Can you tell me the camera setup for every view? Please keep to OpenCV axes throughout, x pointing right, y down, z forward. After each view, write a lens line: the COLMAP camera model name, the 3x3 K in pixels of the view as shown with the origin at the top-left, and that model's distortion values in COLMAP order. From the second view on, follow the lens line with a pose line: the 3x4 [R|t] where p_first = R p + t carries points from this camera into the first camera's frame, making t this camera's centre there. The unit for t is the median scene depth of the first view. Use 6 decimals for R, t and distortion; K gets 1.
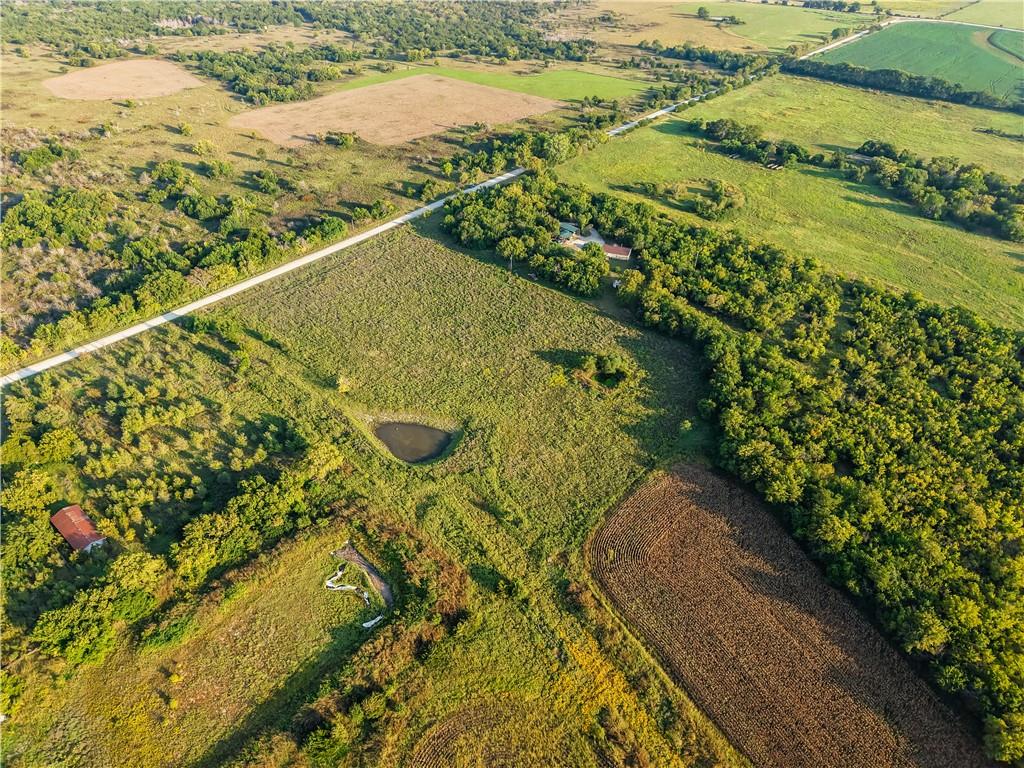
lens RADIAL K [[692.8, 0, 512.3], [0, 692.8, 372.0], [0, 0, 1]] dist [0.034615, -0.037093]
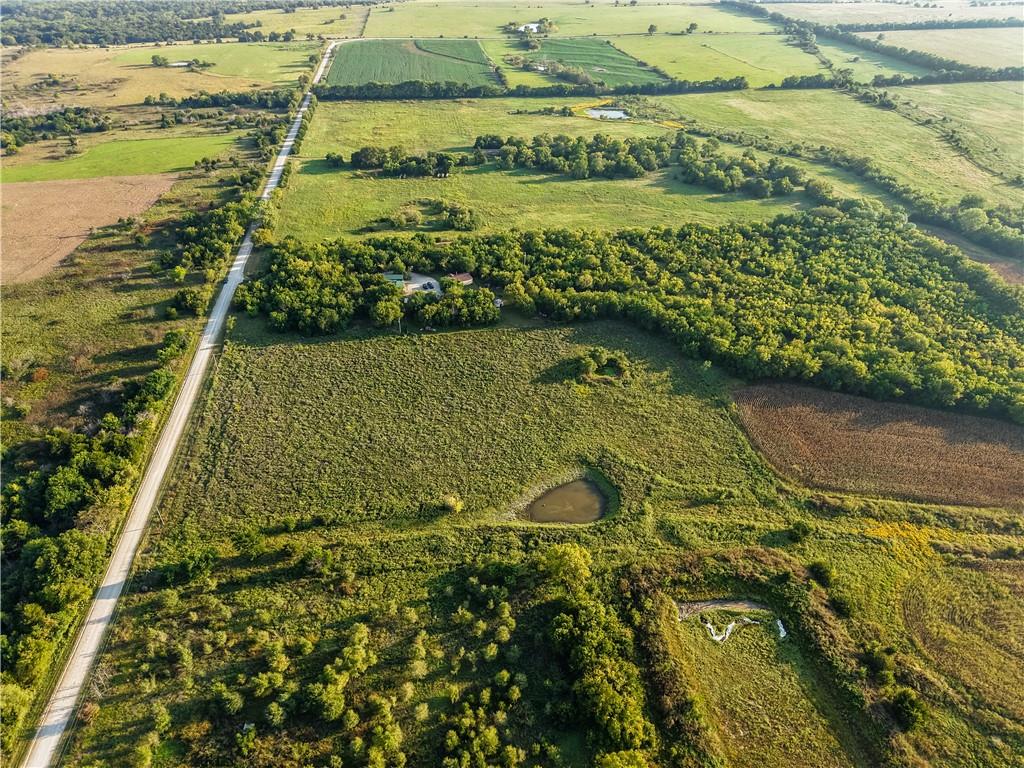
lens RADIAL K [[692.8, 0, 512.3], [0, 692.8, 372.0], [0, 0, 1]] dist [0.034615, -0.037093]
pose [[0.639562, -0.425564, 0.640200, -0.584695], [0.450342, 0.882340, 0.136631, -0.181120], [-0.623019, 0.200925, 0.755960, 0.242662]]
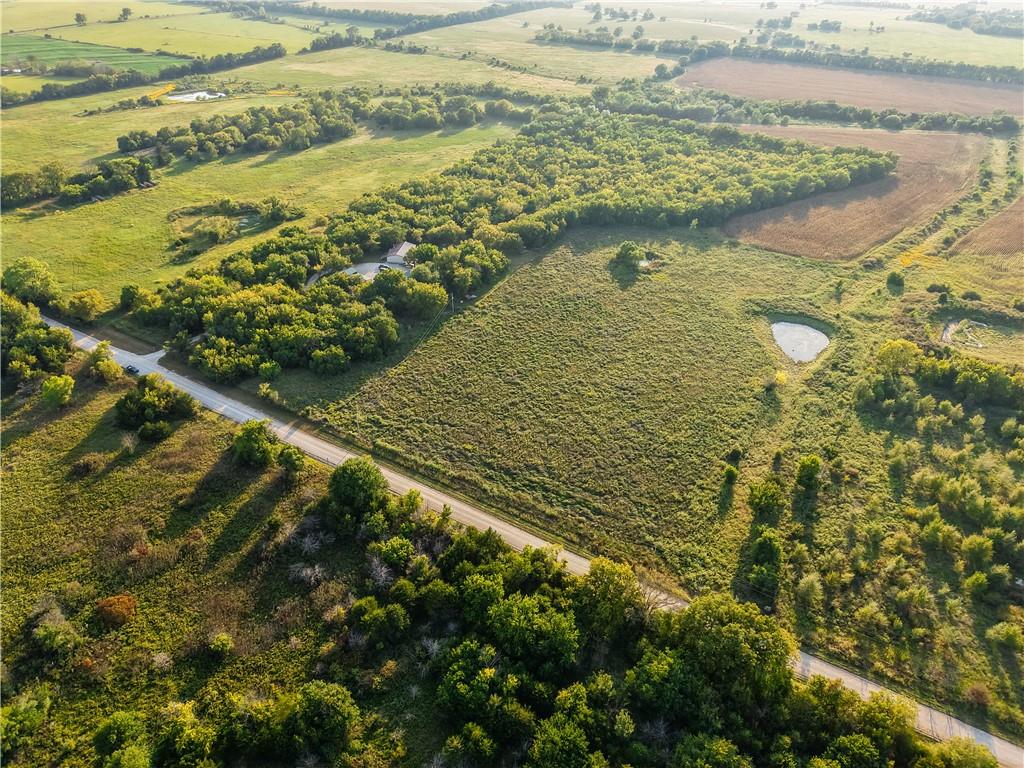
lens RADIAL K [[692.8, 0, 512.3], [0, 692.8, 372.0], [0, 0, 1]] dist [0.034615, -0.037093]
pose [[-0.195278, -0.538275, 0.819833, -0.749261], [0.570473, 0.617621, 0.541391, -0.538063], [-0.797764, 0.573415, 0.186463, 0.948114]]
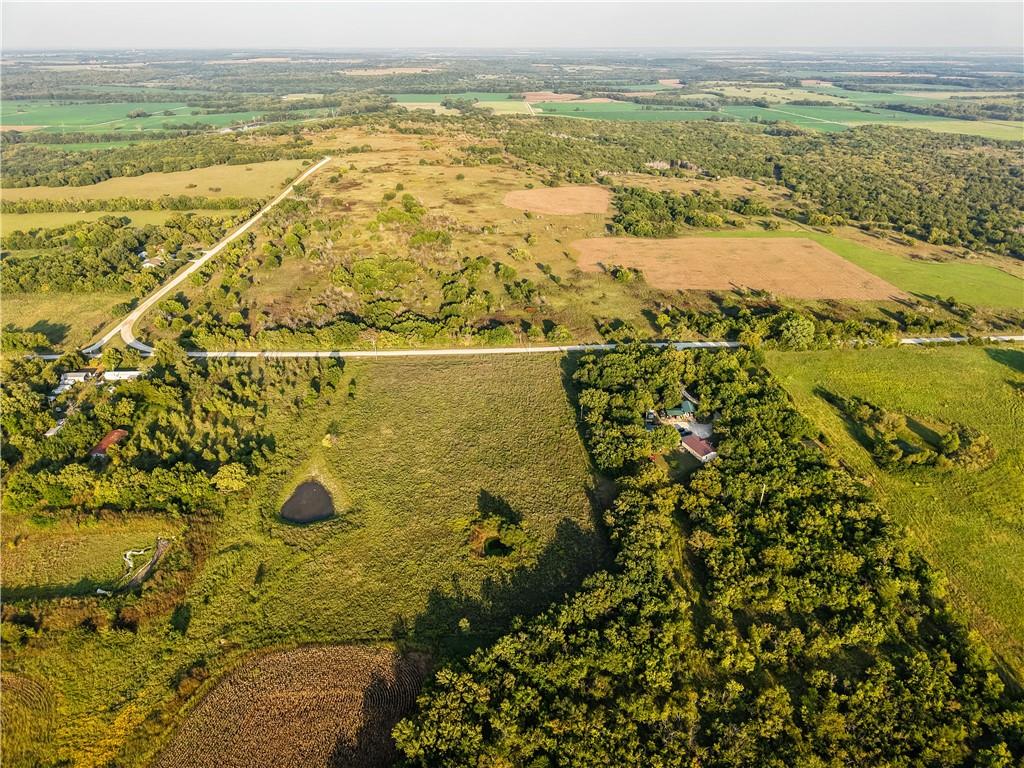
lens RADIAL K [[686.8, 0, 512.0], [0, 686.8, 384.0], [0, 0, 1]] dist [0.005172, 0.000880]
pose [[0.683603, 0.318228, -0.656824, 0.594608], [-0.424699, 0.905328, -0.003387, -0.167277], [0.593564, 0.281268, 0.754036, 0.253594]]
